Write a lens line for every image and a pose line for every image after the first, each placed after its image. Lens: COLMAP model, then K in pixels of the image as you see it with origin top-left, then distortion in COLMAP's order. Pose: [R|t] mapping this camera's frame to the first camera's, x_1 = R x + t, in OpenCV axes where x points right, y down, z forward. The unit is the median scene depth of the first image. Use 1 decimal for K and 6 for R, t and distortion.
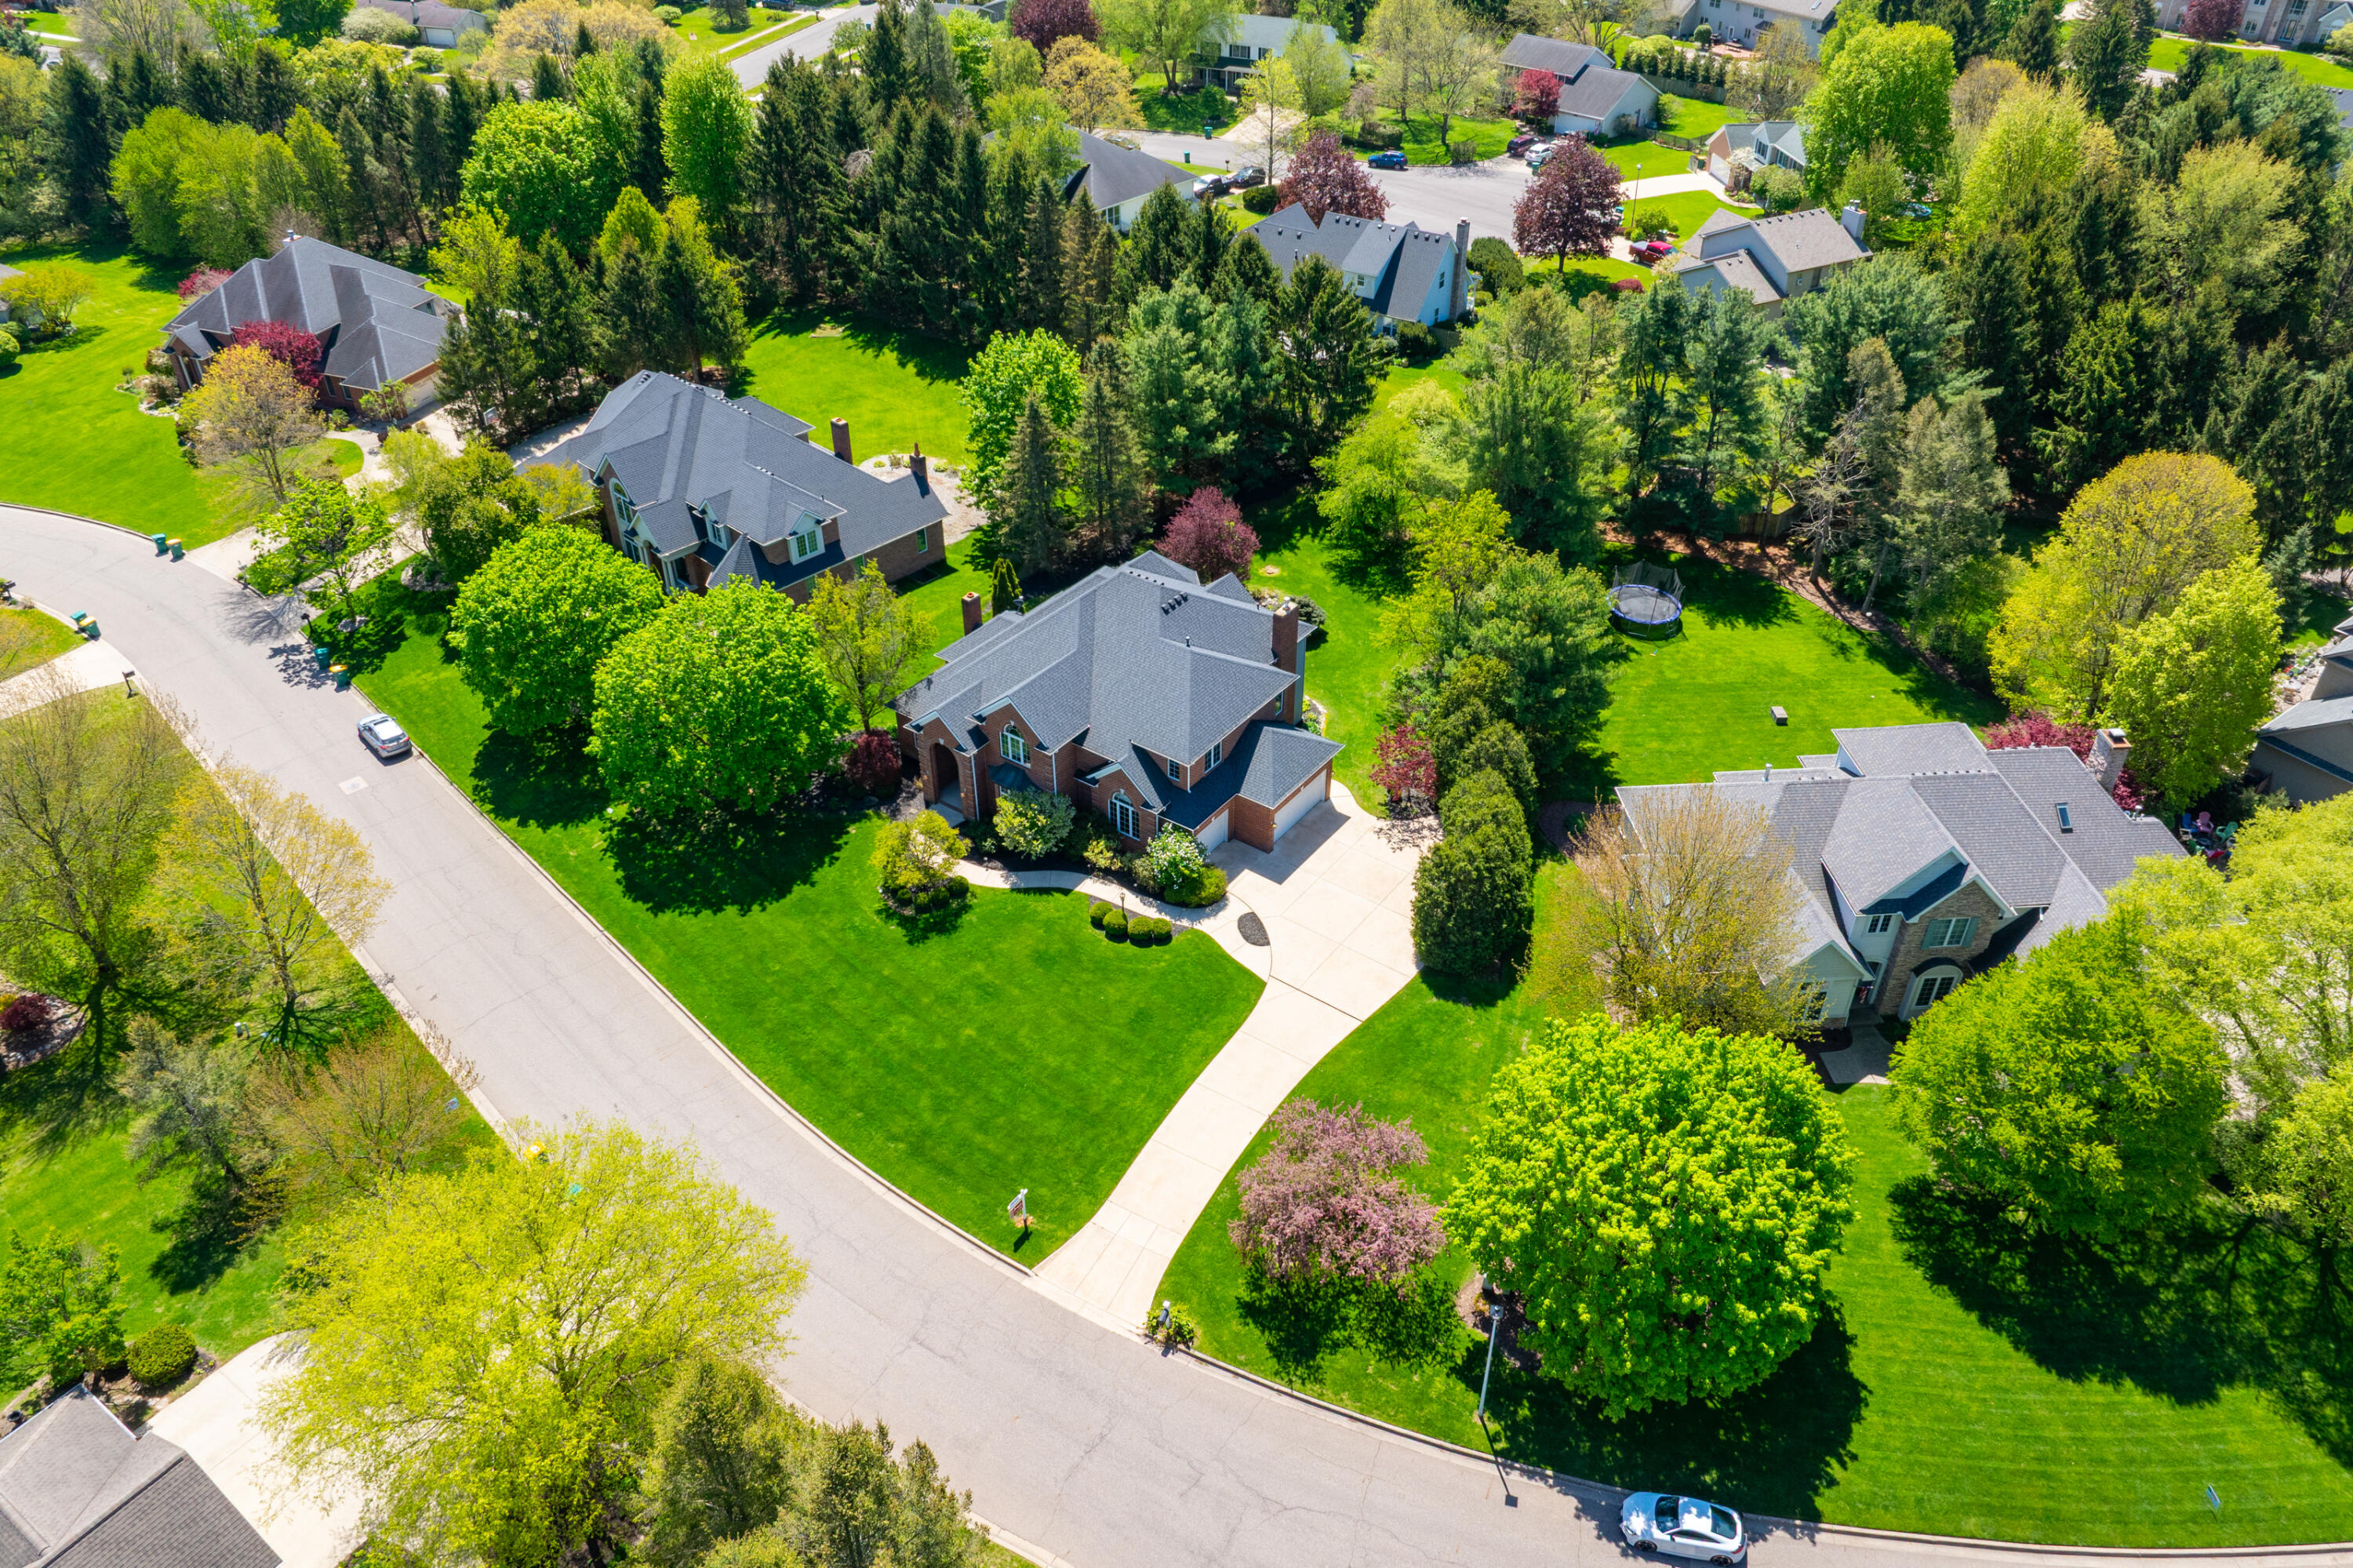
lens RADIAL K [[1658.9, 0, 1176.5], [0, 1658.9, 784.0], [0, 0, 1]] dist [-0.035702, -0.002372]
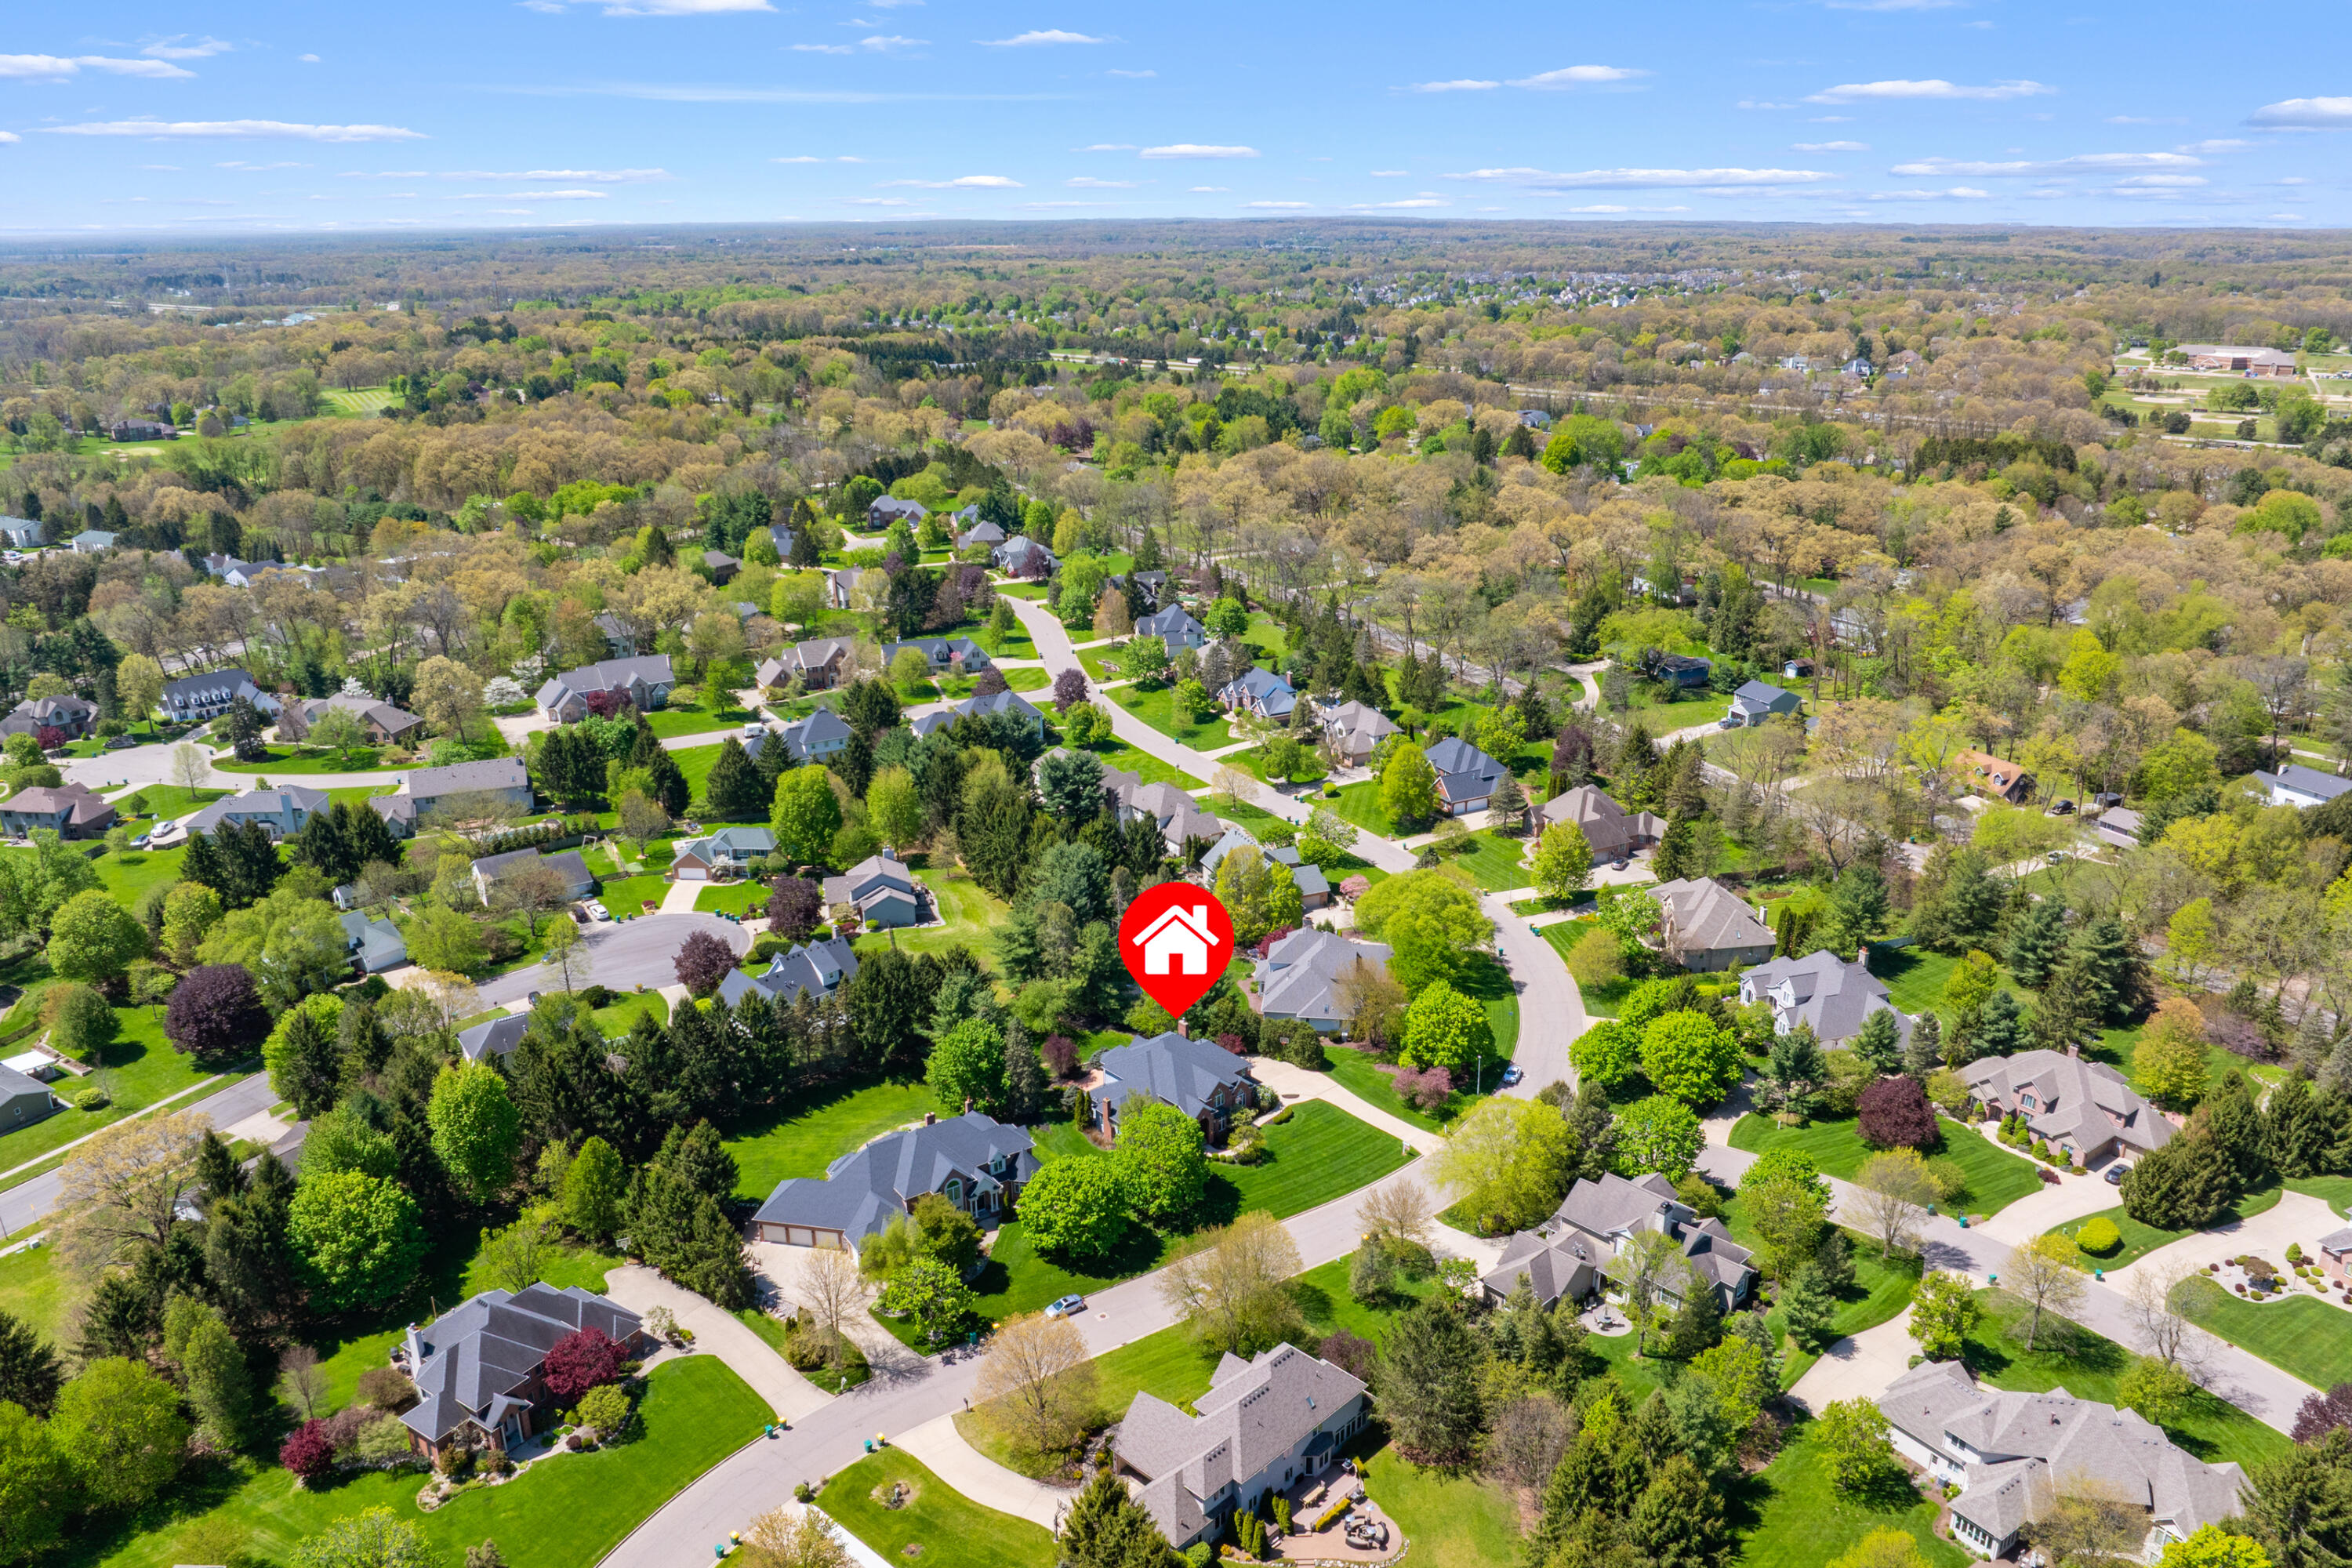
lens RADIAL K [[1726.7, 0, 1176.0], [0, 1726.7, 784.0], [0, 0, 1]] dist [-0.006773, -0.001387]
pose [[0.201339, -0.325539, 0.923844, -2.532384], [0.583579, 0.797361, 0.153787, -0.902223], [-0.786701, 0.508172, 0.350517, -0.165339]]
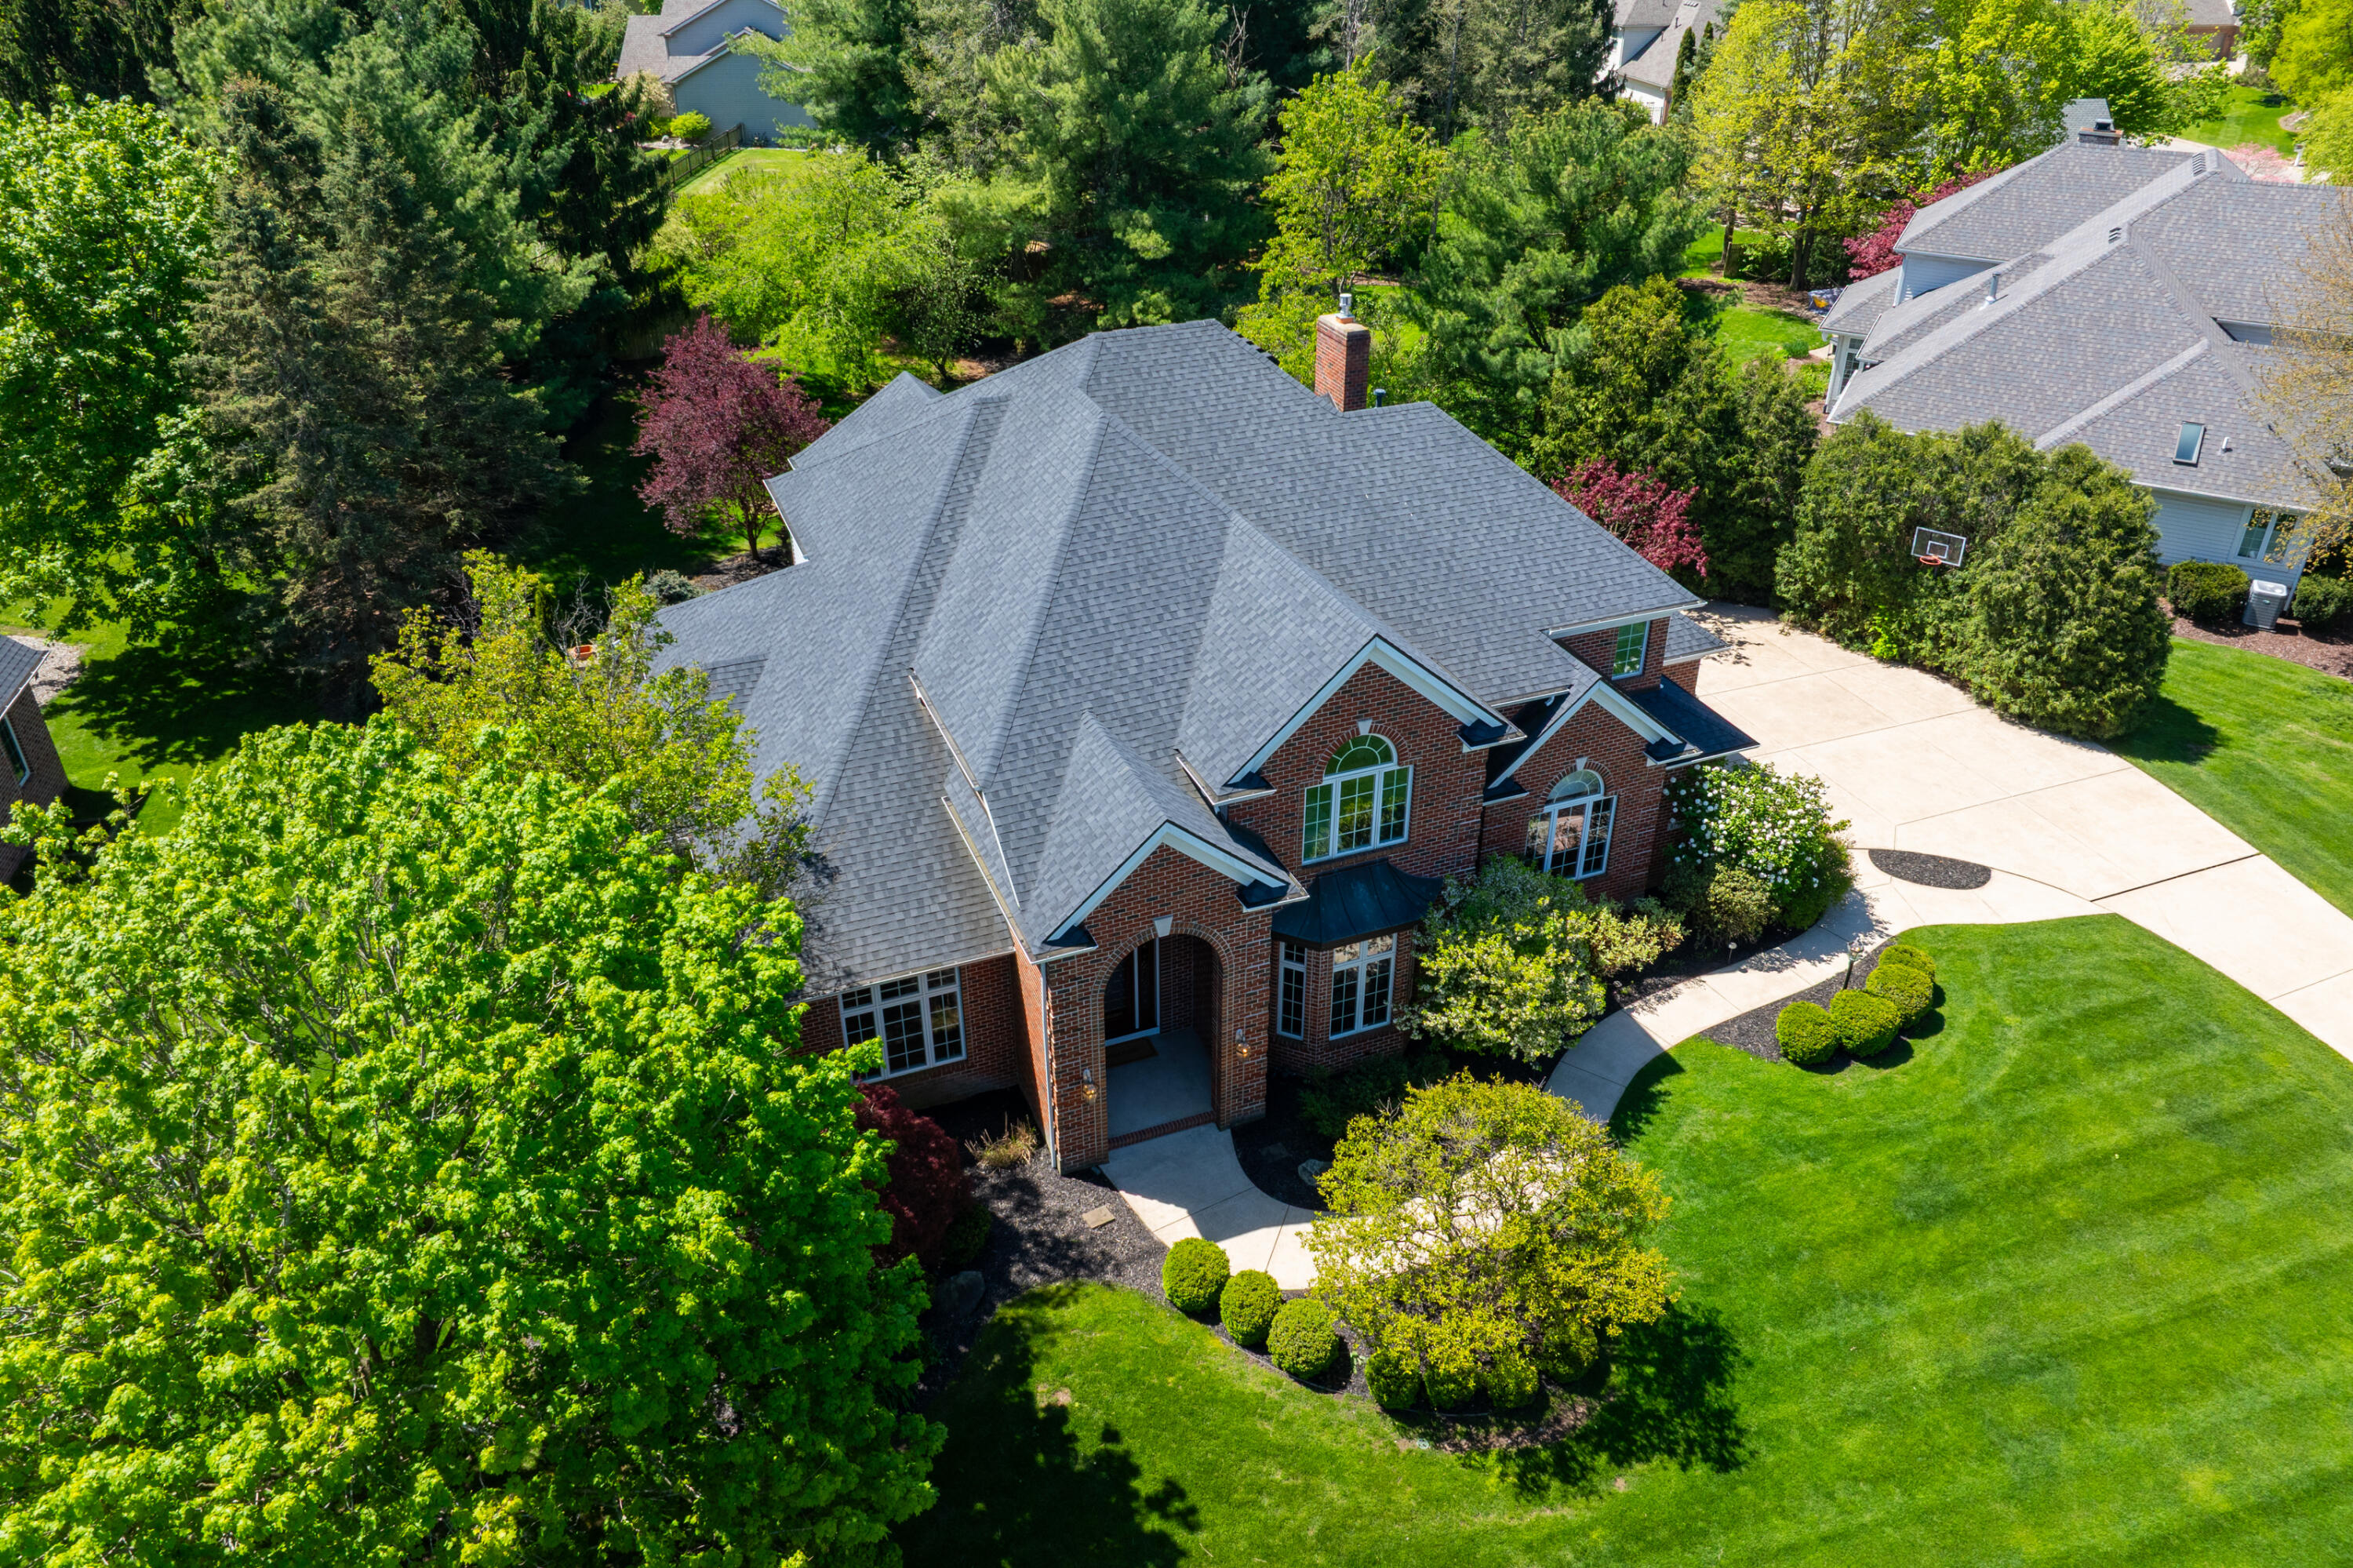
lens RADIAL K [[1658.9, 0, 1176.5], [0, 1658.9, 784.0], [0, 0, 1]] dist [-0.035702, -0.002372]
pose [[0.530725, -0.439414, 0.724739, -0.359871], [0.502362, 0.851798, 0.148571, -0.095060], [-0.682615, 0.285231, 0.672815, 0.819049]]
